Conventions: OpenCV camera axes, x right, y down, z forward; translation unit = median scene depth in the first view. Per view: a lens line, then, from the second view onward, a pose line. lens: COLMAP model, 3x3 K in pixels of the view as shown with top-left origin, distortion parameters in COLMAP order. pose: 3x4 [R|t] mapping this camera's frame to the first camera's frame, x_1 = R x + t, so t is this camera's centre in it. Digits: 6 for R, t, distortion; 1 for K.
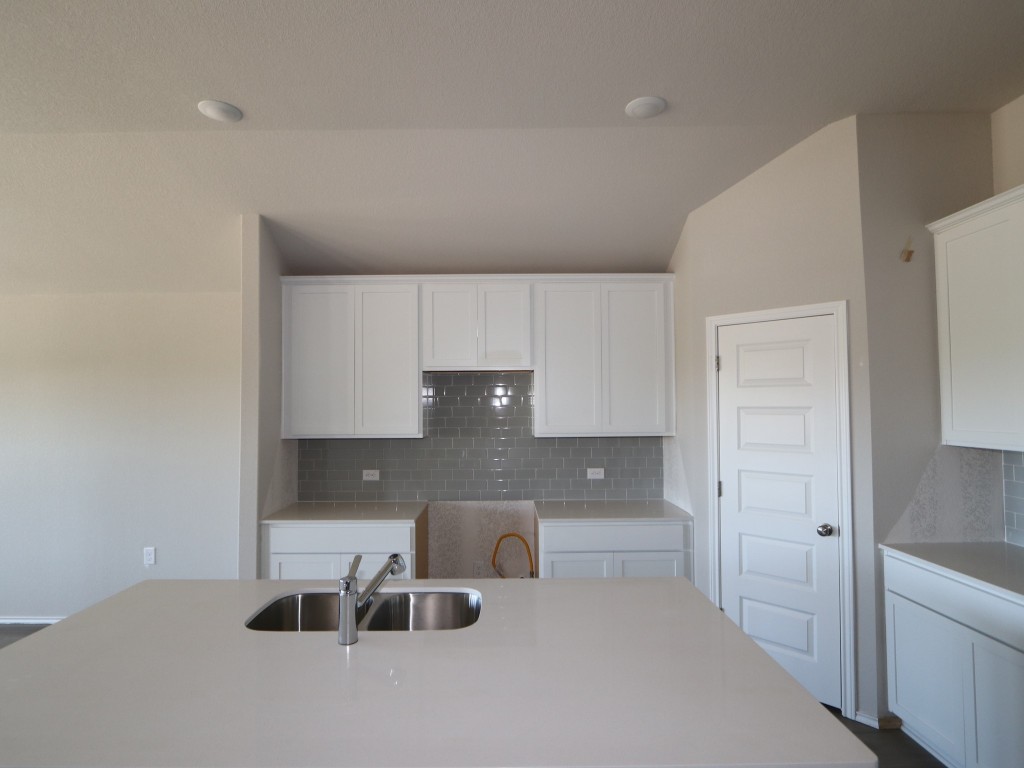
lens RADIAL K [[537.8, 0, 503.4], [0, 537.8, 389.7], [0, 0, 1]] dist [-0.008980, 0.000353]
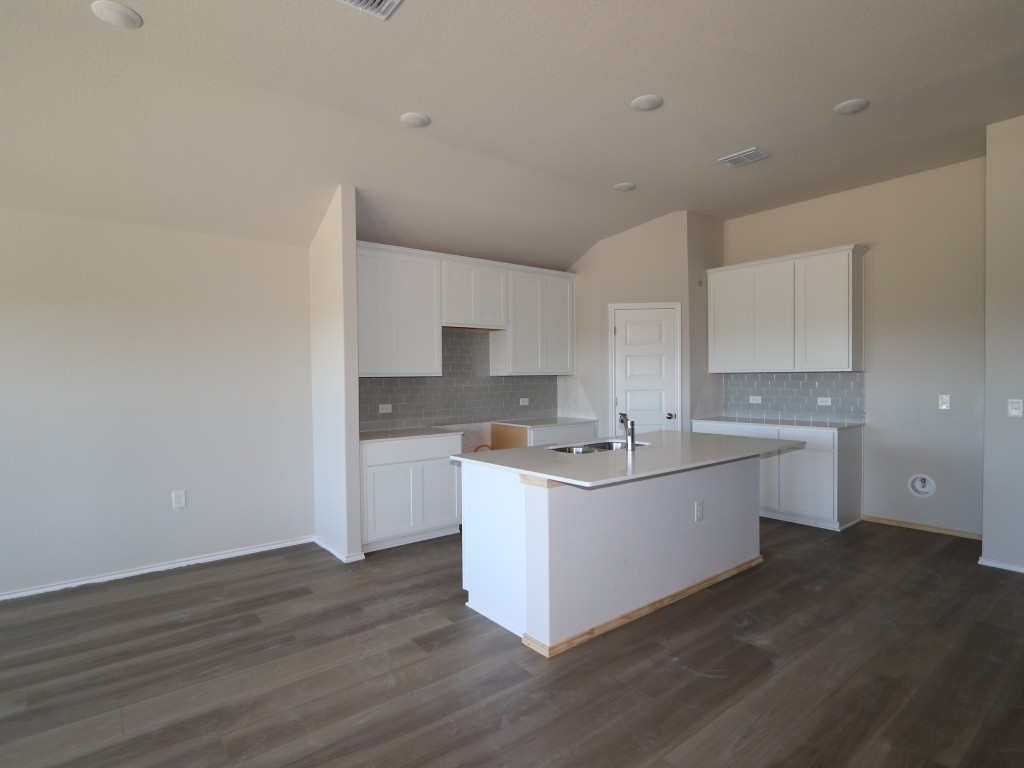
lens RADIAL K [[537.8, 0, 503.4], [0, 537.8, 389.7], [0, 0, 1]] dist [-0.008980, 0.000353]
pose [[0.787019, -0.017725, 0.616674, -0.854877], [-0.013835, 0.998829, 0.046365, 0.058554], [-0.616774, -0.045022, 0.785852, -0.147201]]
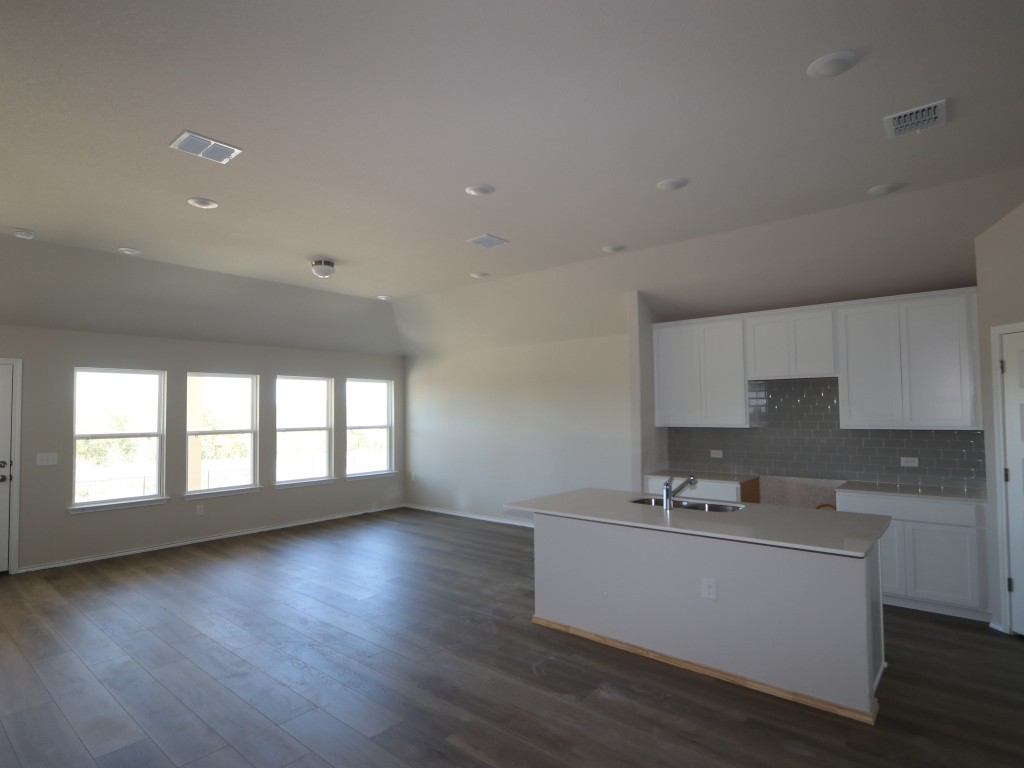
lens RADIAL K [[552.9, 0, 507.7], [0, 552.9, 384.3], [0, 0, 1]] dist [-0.003614, 0.000491]
pose [[0.764846, -0.031842, -0.643426, 0.302783], [0.025589, 0.999491, -0.019045, -0.013520], [0.643705, -0.001898, 0.765271, -0.521669]]
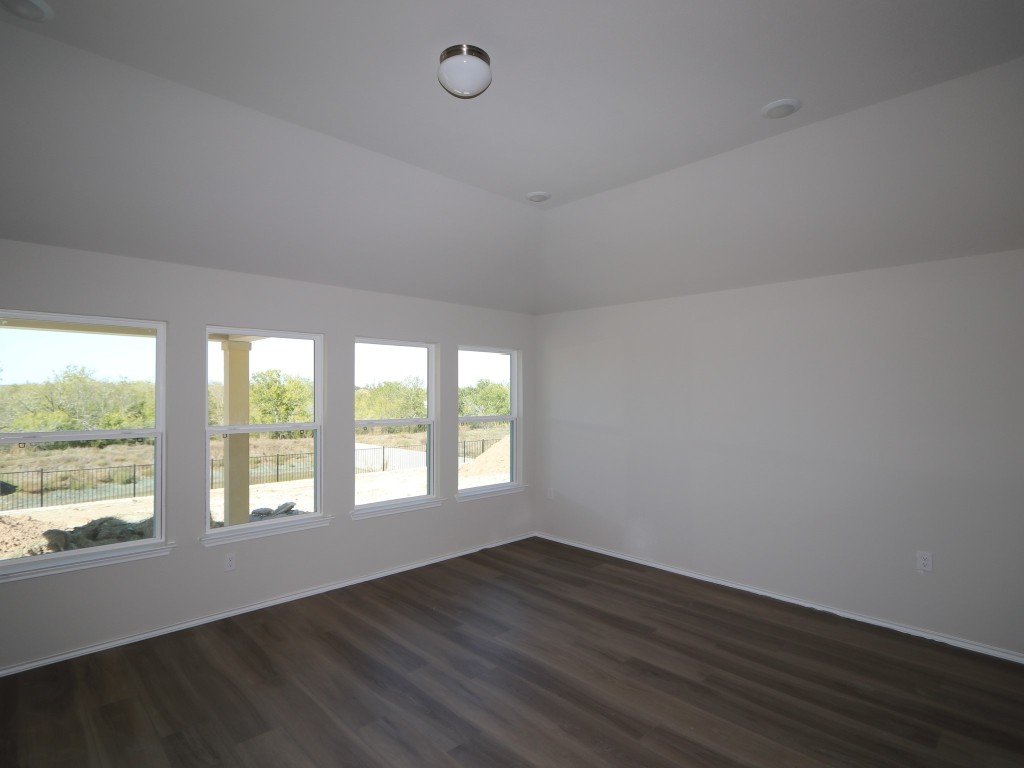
lens RADIAL K [[537.8, 0, 503.4], [0, 537.8, 389.7], [0, 0, 1]] dist [-0.008980, 0.000353]
pose [[0.690198, -0.001894, -0.723618, -0.540486], [0.019625, 0.999678, 0.016102, 0.001265], [0.723355, -0.025314, 0.690012, -0.107047]]
